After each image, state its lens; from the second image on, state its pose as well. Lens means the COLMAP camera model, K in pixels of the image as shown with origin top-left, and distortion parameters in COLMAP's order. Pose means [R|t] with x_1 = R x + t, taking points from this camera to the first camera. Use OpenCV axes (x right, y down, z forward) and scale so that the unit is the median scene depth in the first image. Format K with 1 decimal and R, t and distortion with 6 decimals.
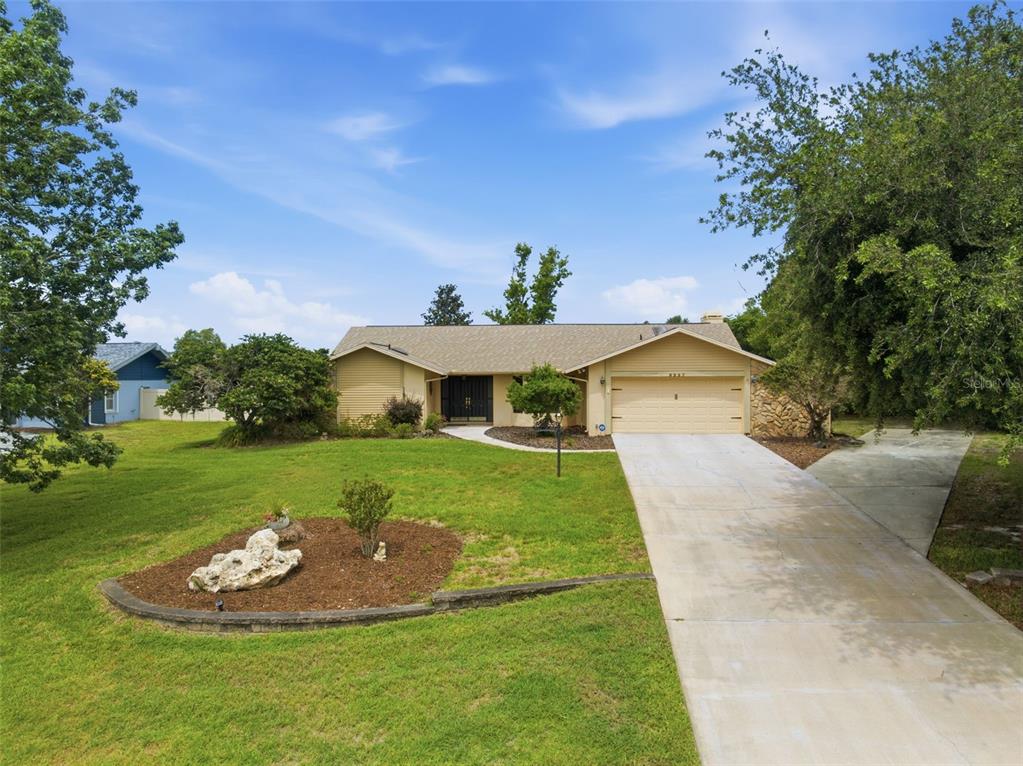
lens RADIAL K [[722.7, 0, 505.9], [0, 722.7, 384.5], [0, 0, 1]] dist [-0.019548, -0.036355]
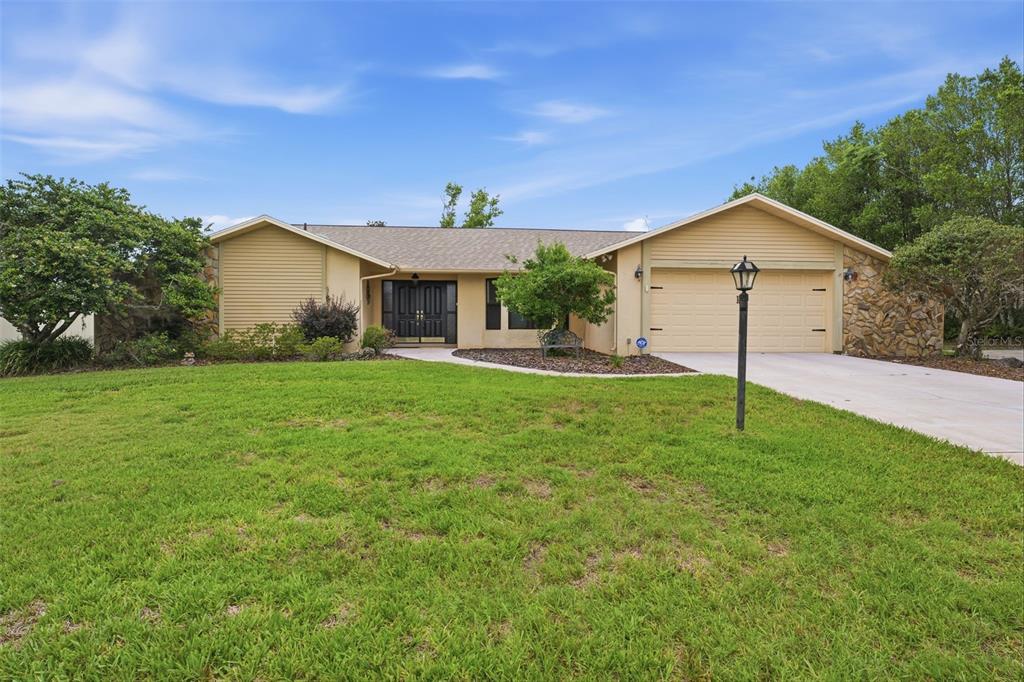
lens RADIAL K [[560.9, 0, 513.2], [0, 560.9, 344.5], [0, 0, 1]] dist [0.001235, 0.000355]
pose [[0.985084, 0.001736, 0.172067, -0.066334], [-0.003237, 0.999959, 0.008446, 0.055099], [-0.172045, -0.008877, 0.985049, 0.496026]]
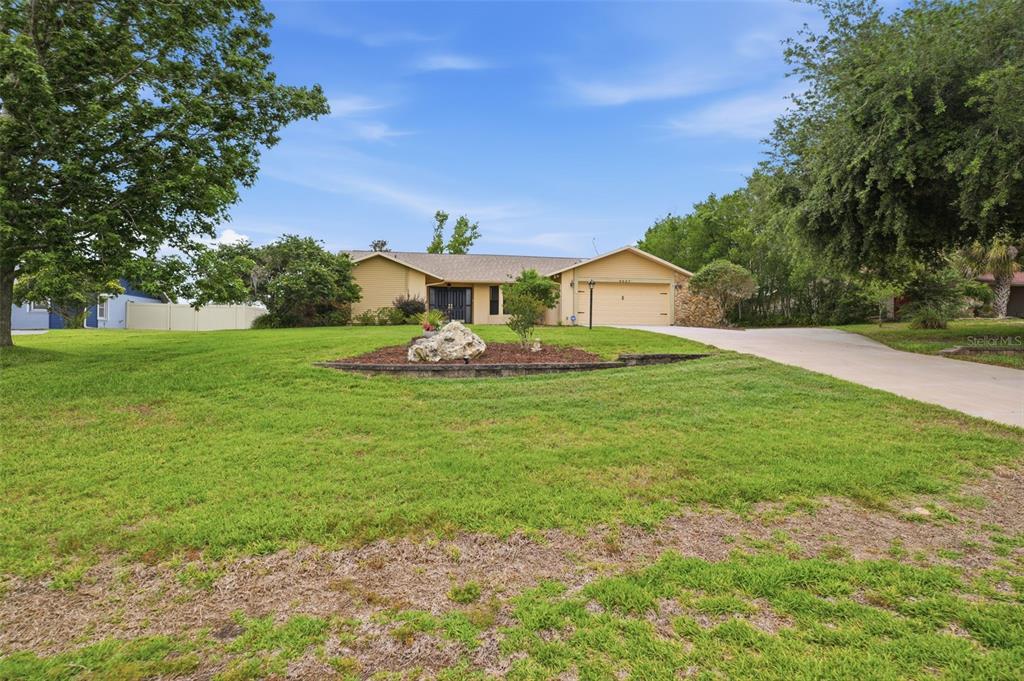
lens RADIAL K [[560.9, 0, 513.2], [0, 560.9, 344.0], [0, 0, 1]] dist [0.001235, 0.000355]
pose [[0.970103, 0.008620, 0.242541, -0.213201], [-0.006362, 0.999929, -0.010095, 0.112951], [-0.242611, 0.008250, 0.970089, 0.027599]]
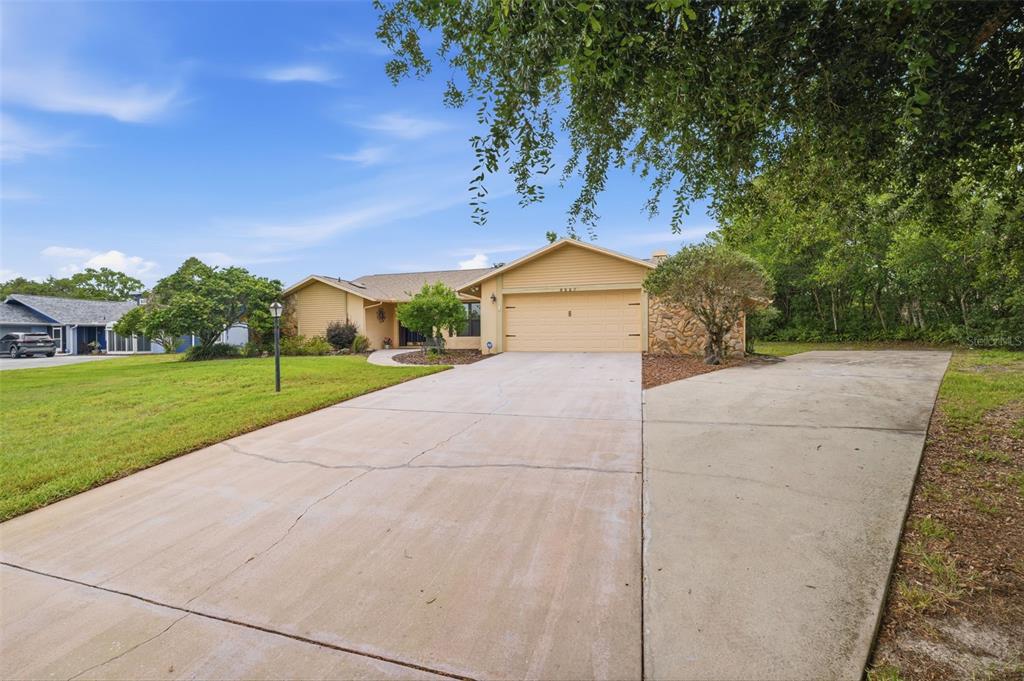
lens RADIAL K [[417.0, 0, 512.2], [0, 417.0, 341.9], [0, 0, 1]] dist [0.000656, 0.000131]
pose [[0.979129, -0.002470, -0.203226, 0.267122], [0.002048, 0.999995, -0.002286, 0.054285], [0.203231, 0.001822, 0.979129, 0.434562]]
